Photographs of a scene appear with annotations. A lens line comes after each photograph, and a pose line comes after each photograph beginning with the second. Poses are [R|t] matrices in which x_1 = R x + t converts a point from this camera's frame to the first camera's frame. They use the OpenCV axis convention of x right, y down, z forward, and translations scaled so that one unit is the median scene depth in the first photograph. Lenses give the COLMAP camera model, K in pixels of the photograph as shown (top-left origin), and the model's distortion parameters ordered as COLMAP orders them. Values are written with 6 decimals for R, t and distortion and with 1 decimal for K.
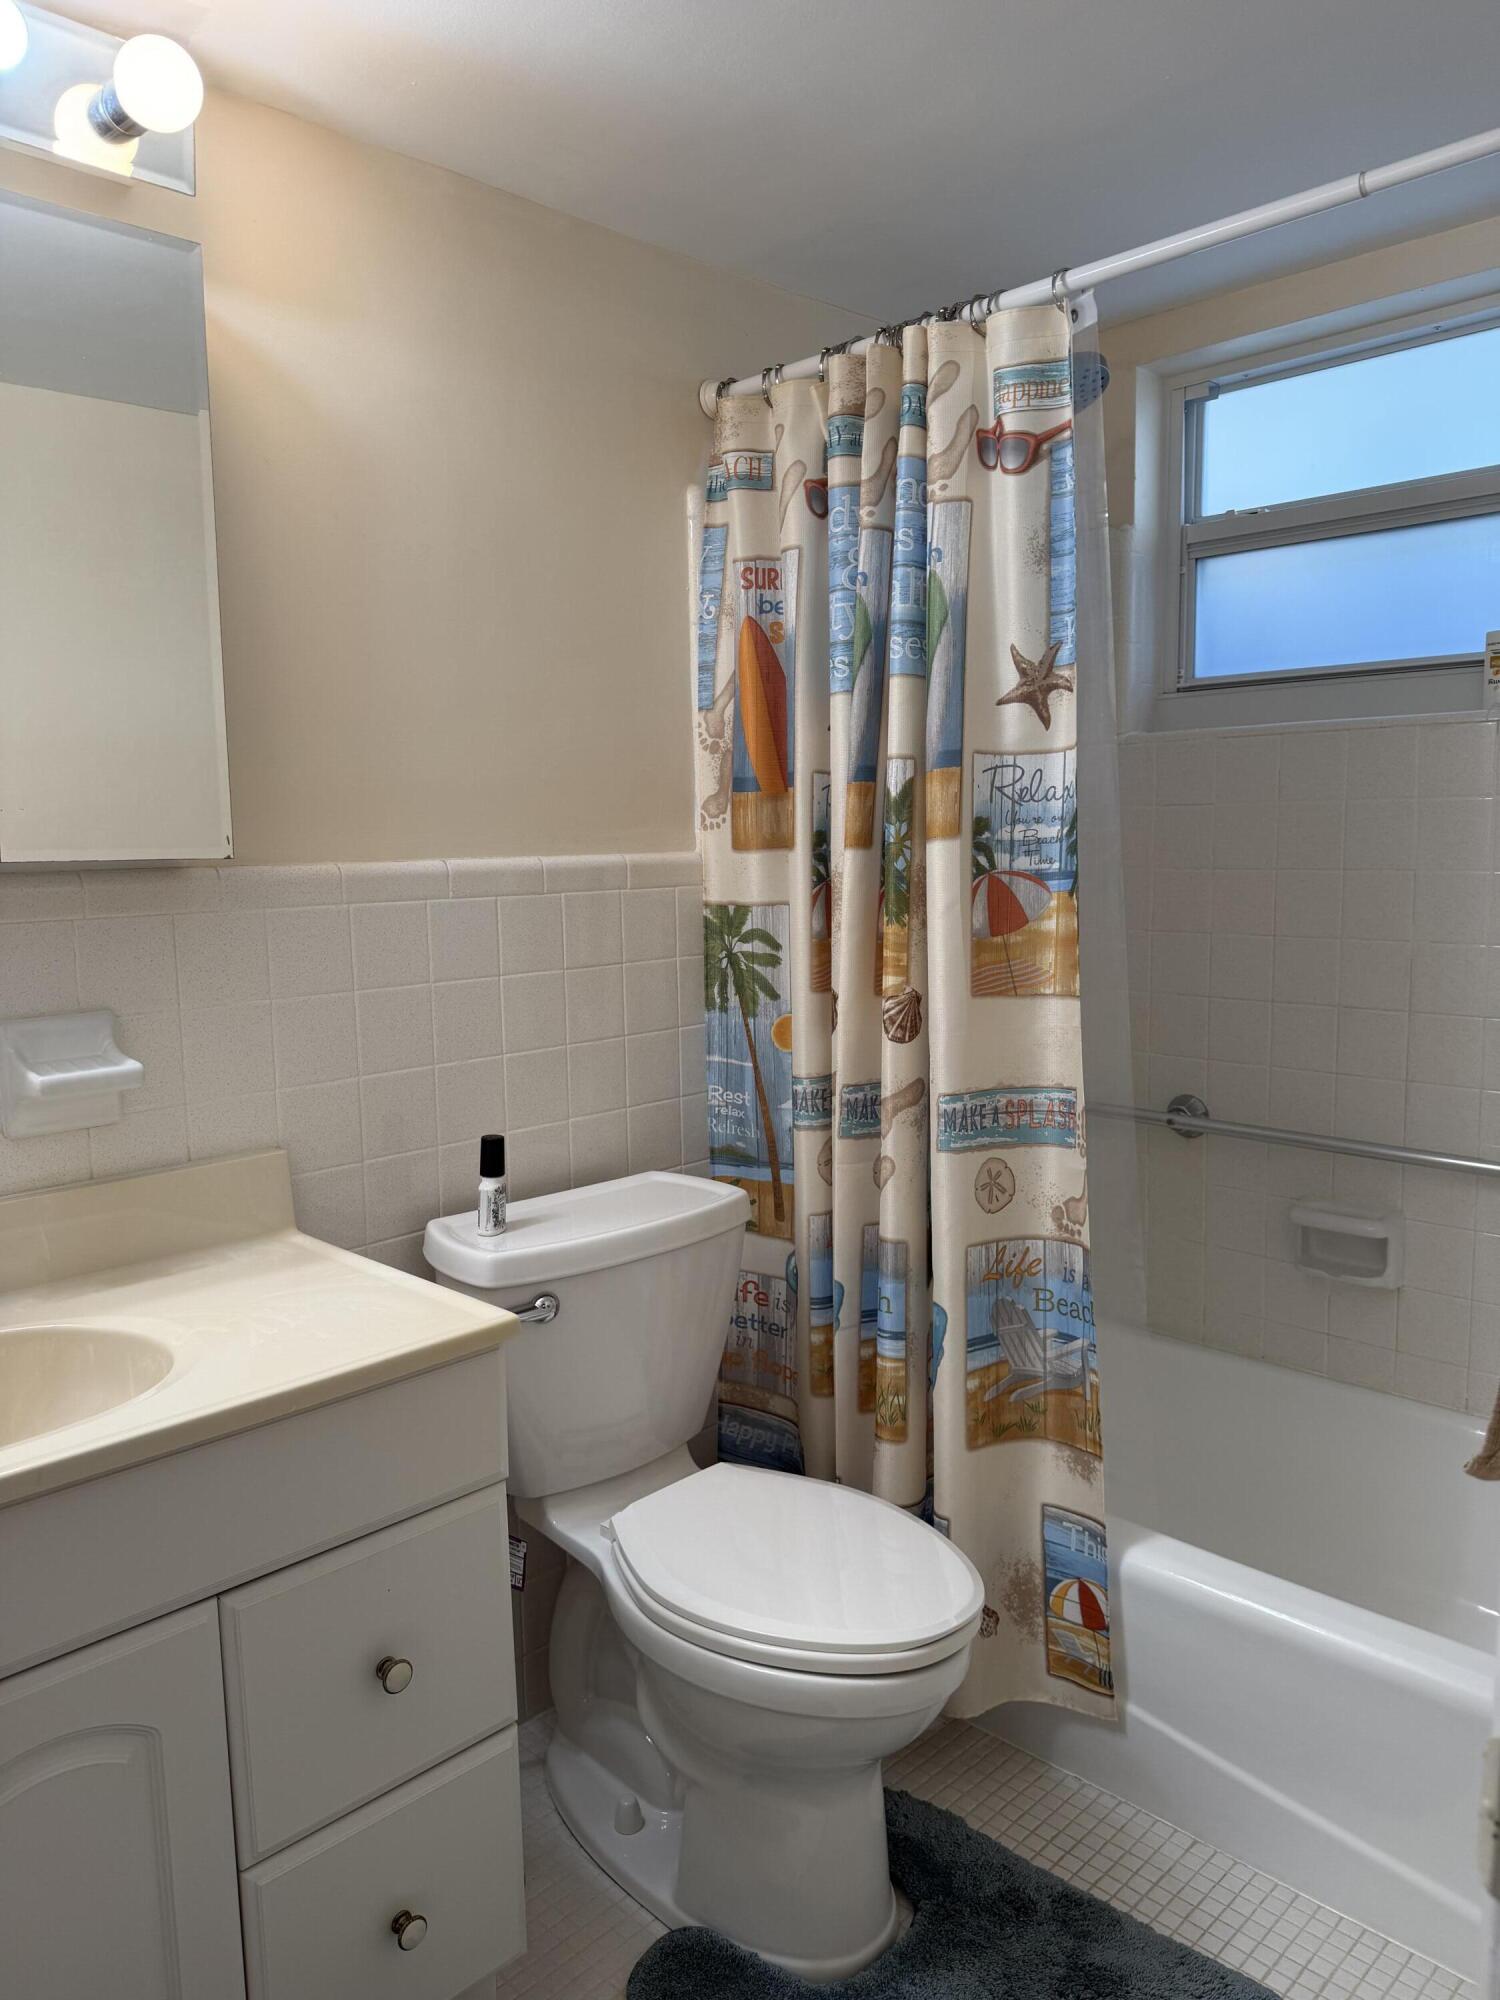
lens RADIAL K [[1395.4, 0, 738.9], [0, 1395.4, 1009.4], [0, 0, 1]] dist [0.122994, -0.183496]
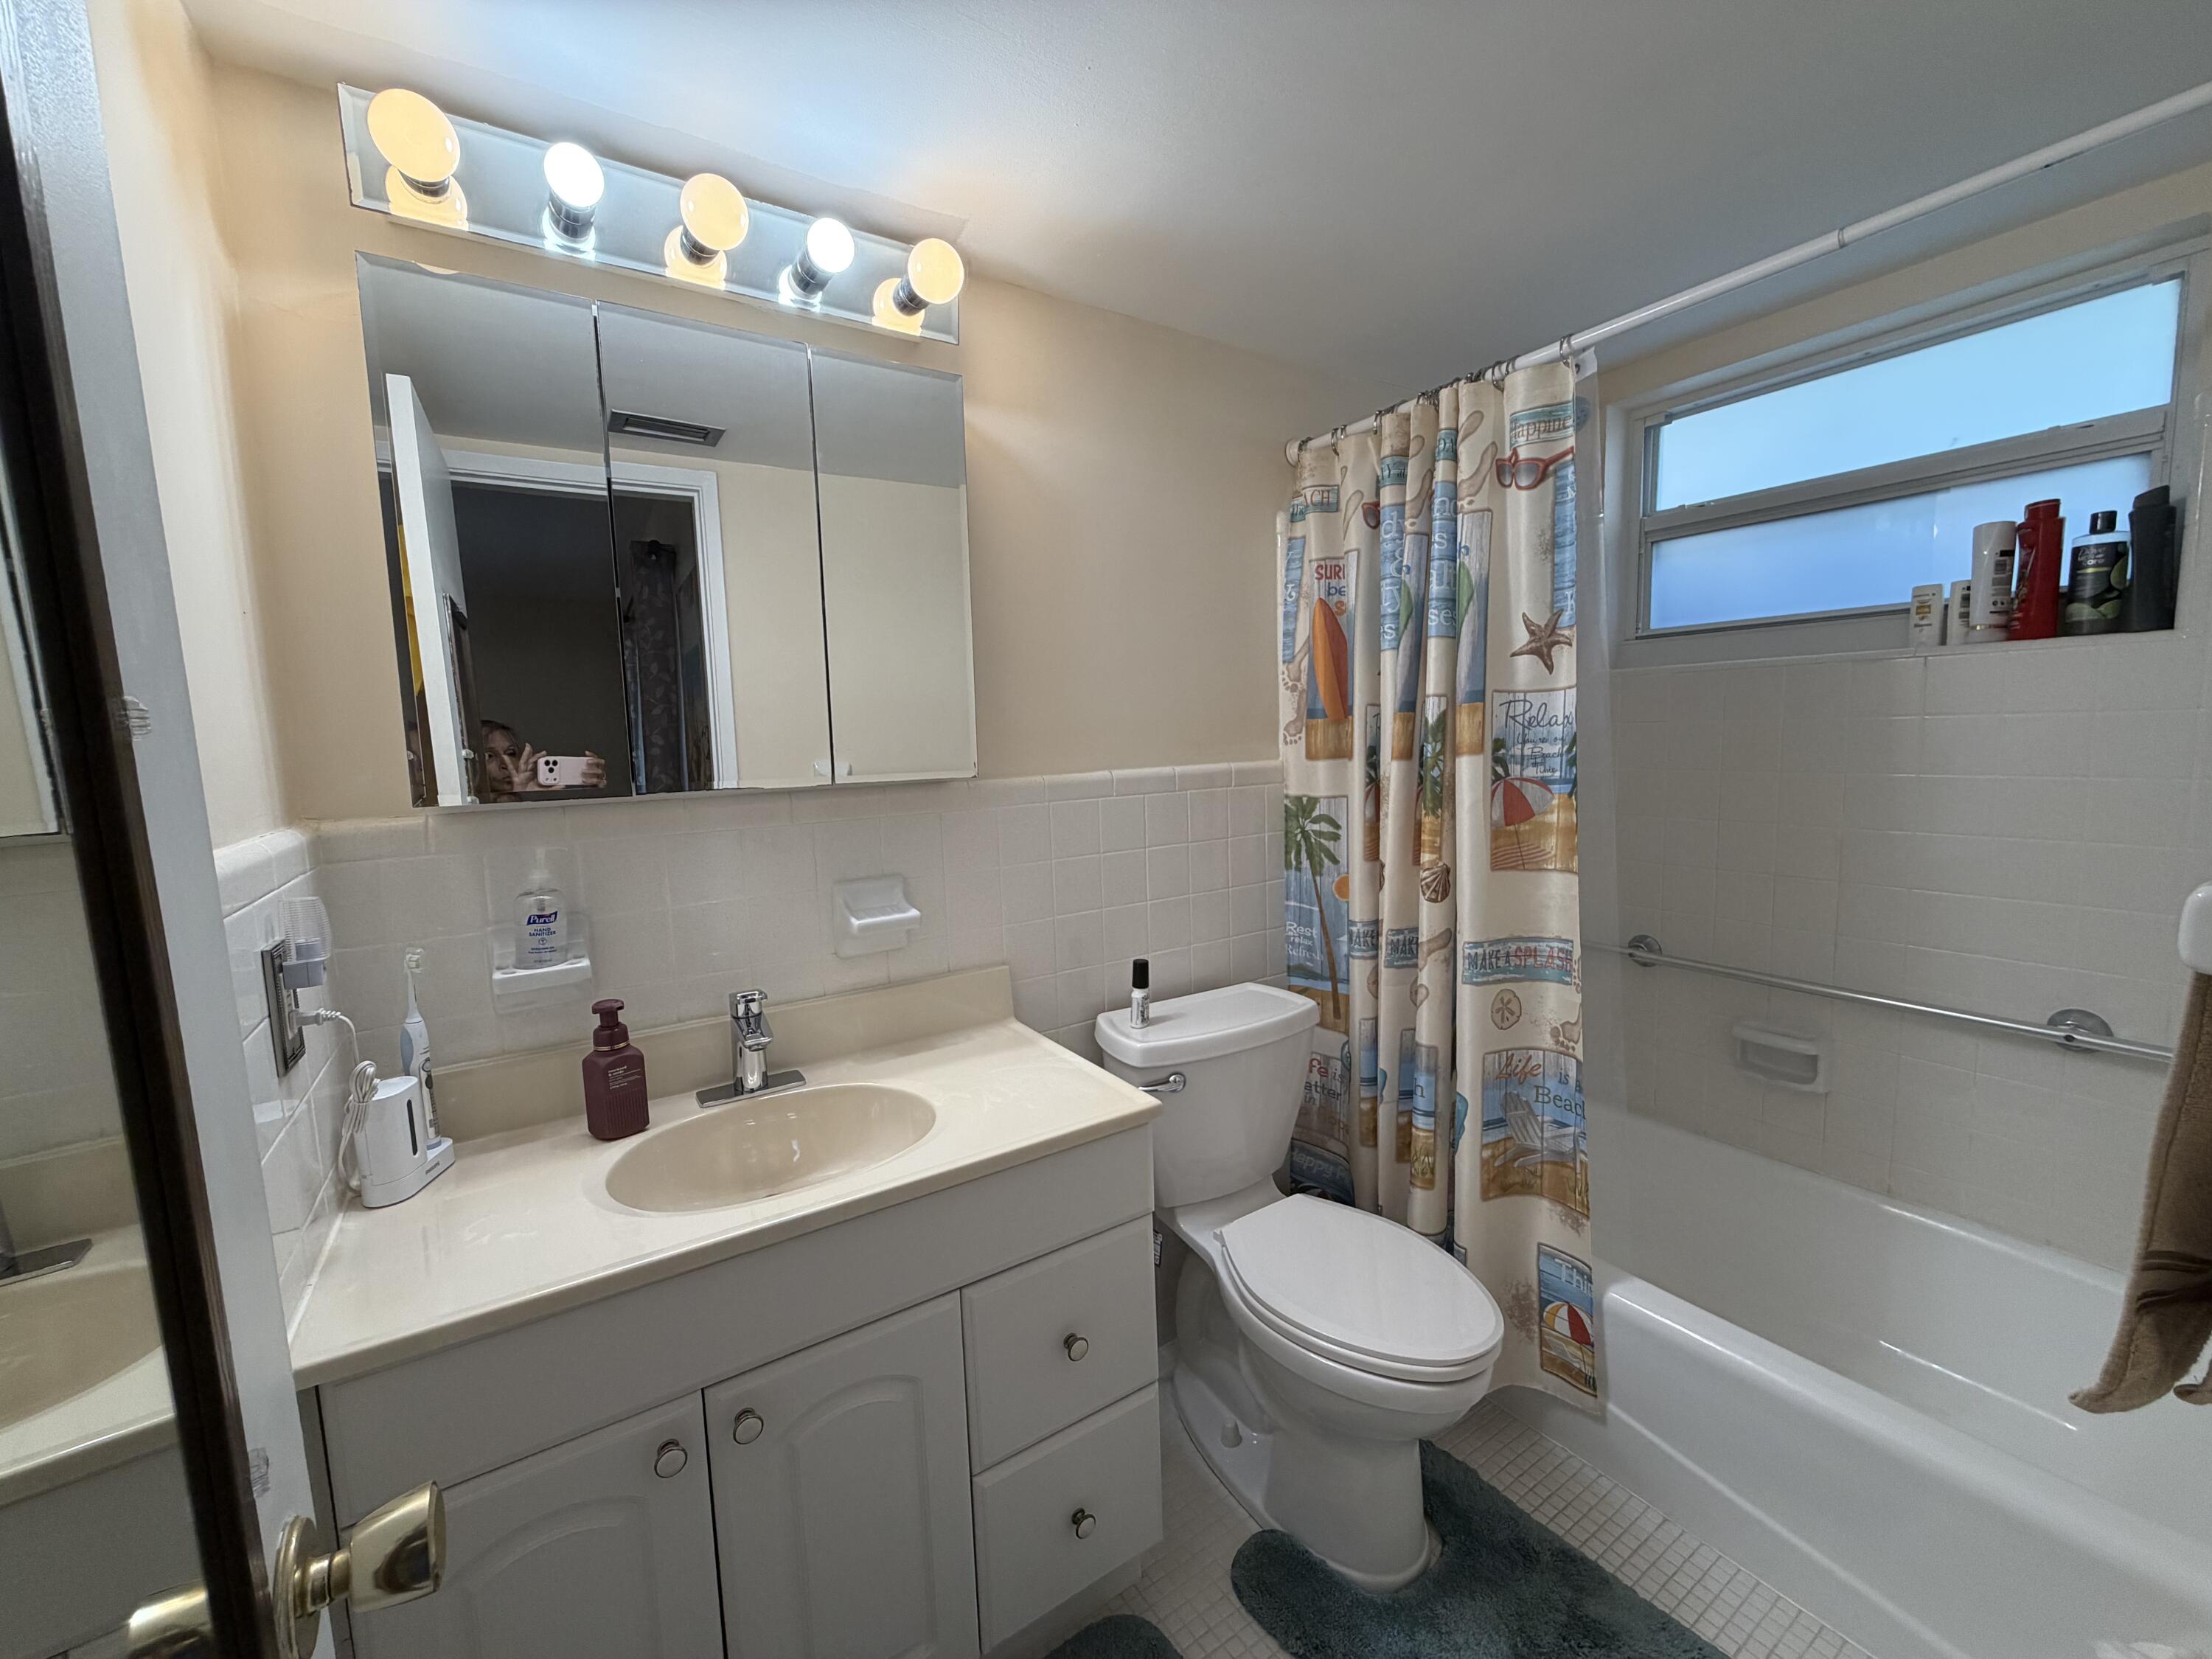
lens RADIAL K [[876.4, 0, 1102.5], [0, 876.4, 829.9], [0, 0, 1]] dist [-0.003647, 0.000893]
pose [[0.978538, 0.009962, -0.205824, -0.027064], [-0.011847, 0.999898, -0.007929, -0.036734], [0.205724, 0.010198, 0.978557, 0.090164]]
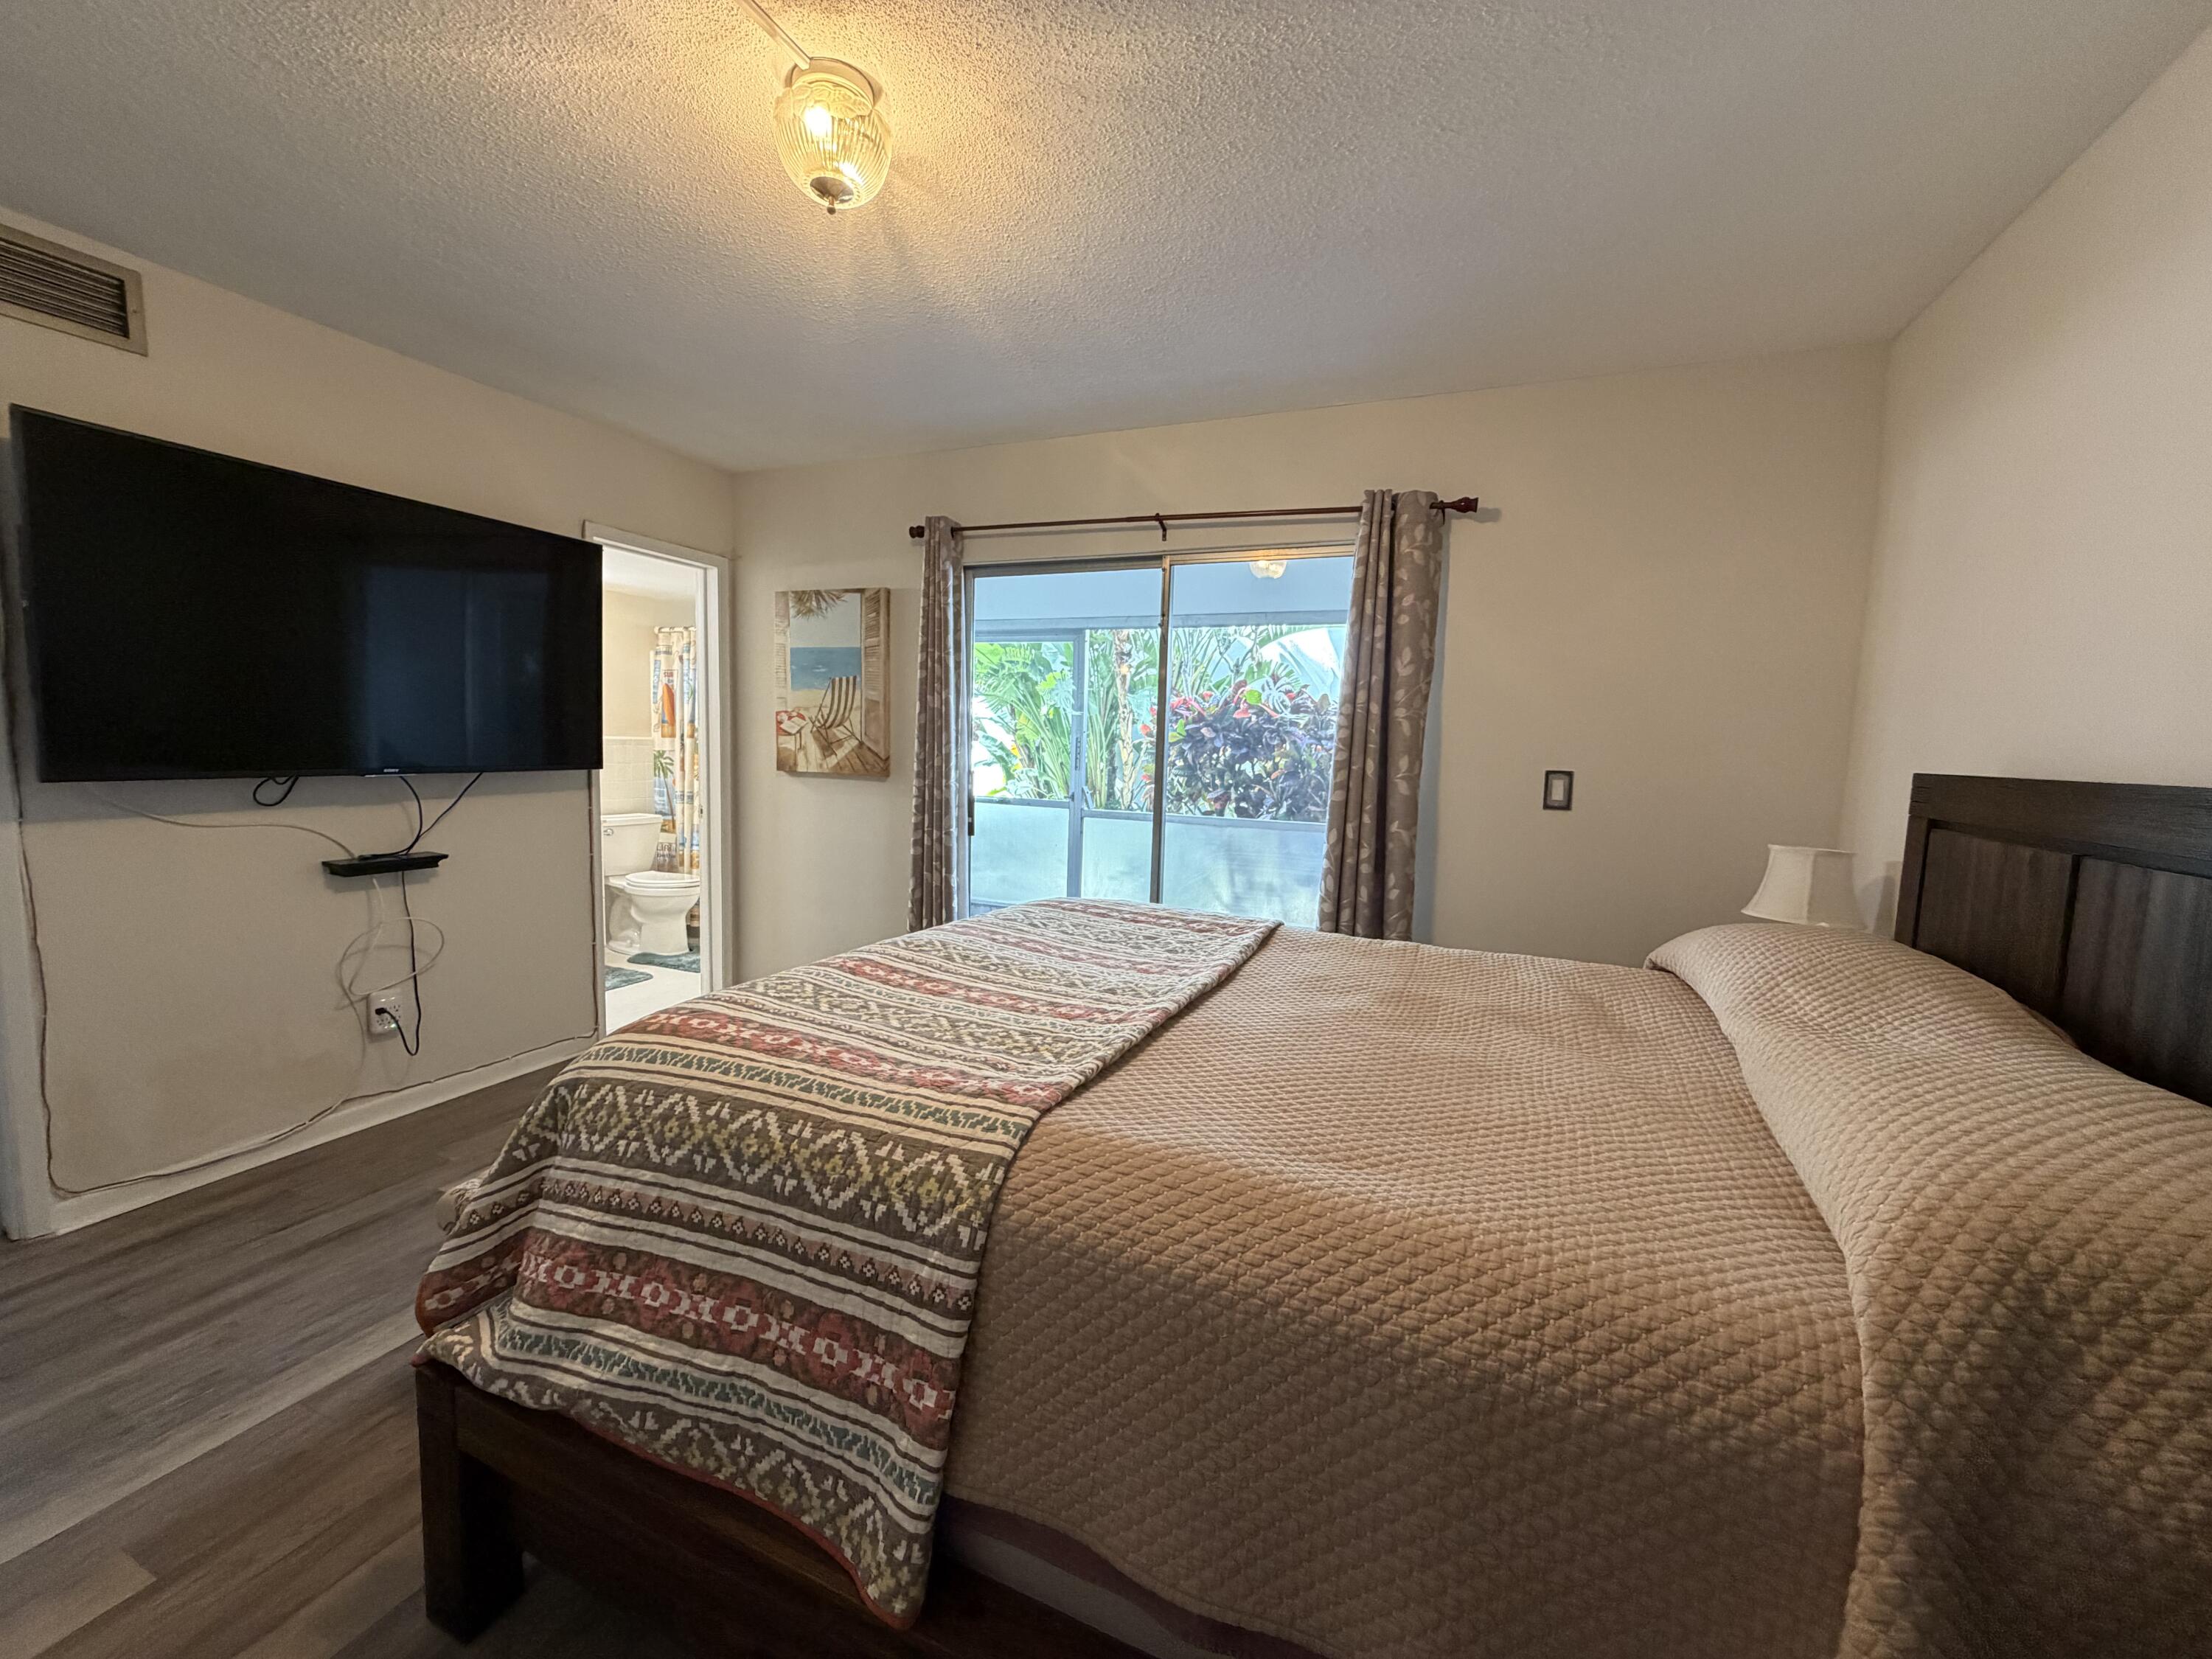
lens RADIAL K [[876.4, 0, 1102.5], [0, 876.4, 829.9], [0, 0, 1]] dist [-0.003647, 0.000893]
pose [[0.924091, 0.009272, 0.382059, 0.243514], [0.000457, 0.999678, -0.025366, 0.255970], [-0.382171, 0.023615, 0.923790, -2.142032]]
